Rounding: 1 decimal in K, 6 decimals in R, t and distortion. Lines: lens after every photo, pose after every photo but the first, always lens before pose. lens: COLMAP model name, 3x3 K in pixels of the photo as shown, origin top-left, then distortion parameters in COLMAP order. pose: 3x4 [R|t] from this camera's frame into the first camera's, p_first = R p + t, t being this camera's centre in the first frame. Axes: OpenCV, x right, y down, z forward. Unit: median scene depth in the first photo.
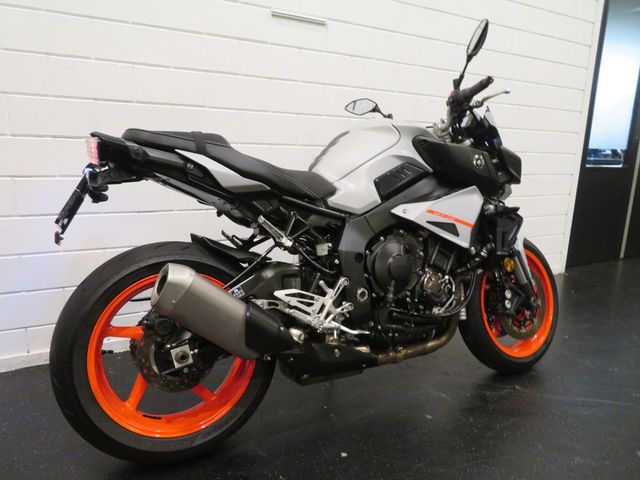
lens RADIAL K [[455.8, 0, 320.0], [0, 455.8, 240.0], [0, 0, 1]] dist [-0.007620, 0.006458]
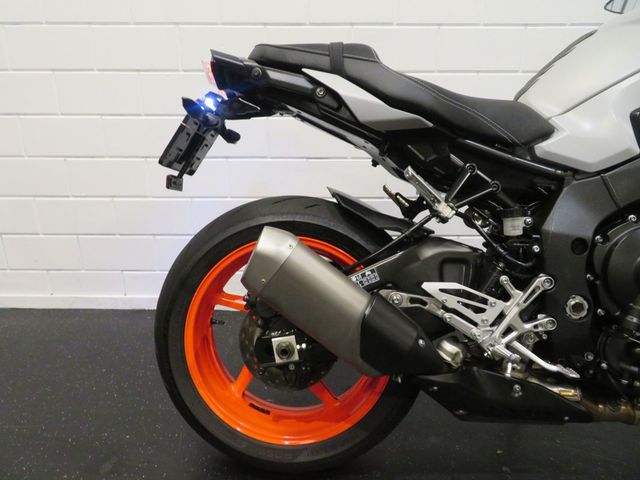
lens RADIAL K [[455.8, 0, 320.0], [0, 455.8, 240.0], [0, 0, 1]] dist [-0.007620, 0.006458]
pose [[0.873292, 0.119921, -0.472208, 0.070090], [-0.071618, 0.990302, 0.119046, -0.015870], [0.481905, -0.070143, 0.873412, 0.323317]]
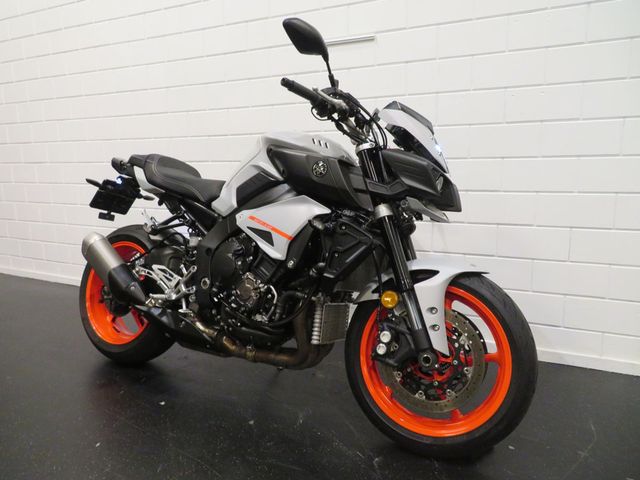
lens RADIAL K [[455.8, 0, 320.0], [0, 455.8, 240.0], [0, 0, 1]] dist [-0.007620, 0.006458]
pose [[0.571620, 0.096122, -0.814869, 1.227933], [-0.143402, 0.989533, 0.016131, -0.053478], [0.807890, 0.107633, 0.579421, 0.551163]]
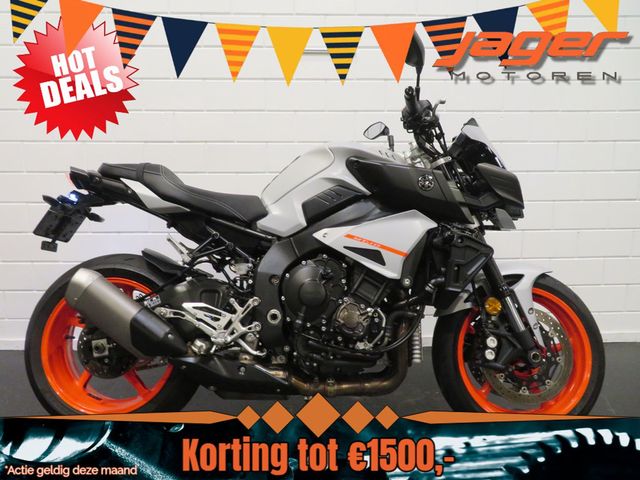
lens RADIAL K [[455.8, 0, 320.0], [0, 455.8, 240.0], [0, 0, 1]] dist [-0.007620, 0.006458]
pose [[0.888403, 0.031473, -0.457984, 0.641874], [-0.064459, 0.996316, -0.056571, 0.001979], [0.454516, 0.079779, 0.887159, 0.148170]]
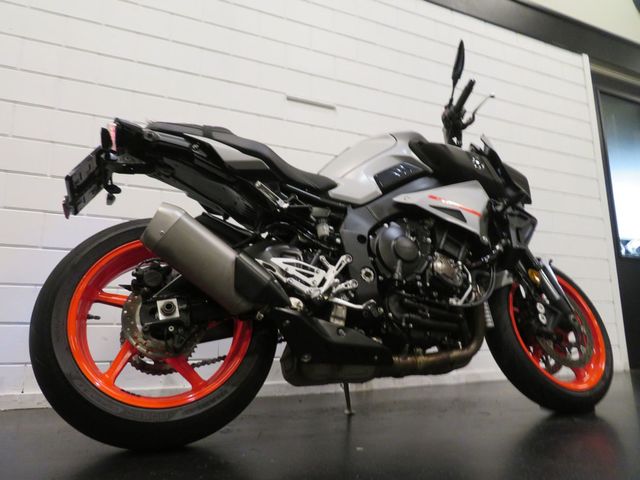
lens RADIAL K [[455.8, 0, 320.0], [0, 455.8, 240.0], [0, 0, 1]] dist [-0.007620, 0.006458]
pose [[0.995048, -0.056799, -0.081572, 0.077050], [0.021145, 0.922830, -0.384627, 0.417157], [0.097123, 0.380997, 0.919461, 0.101383]]
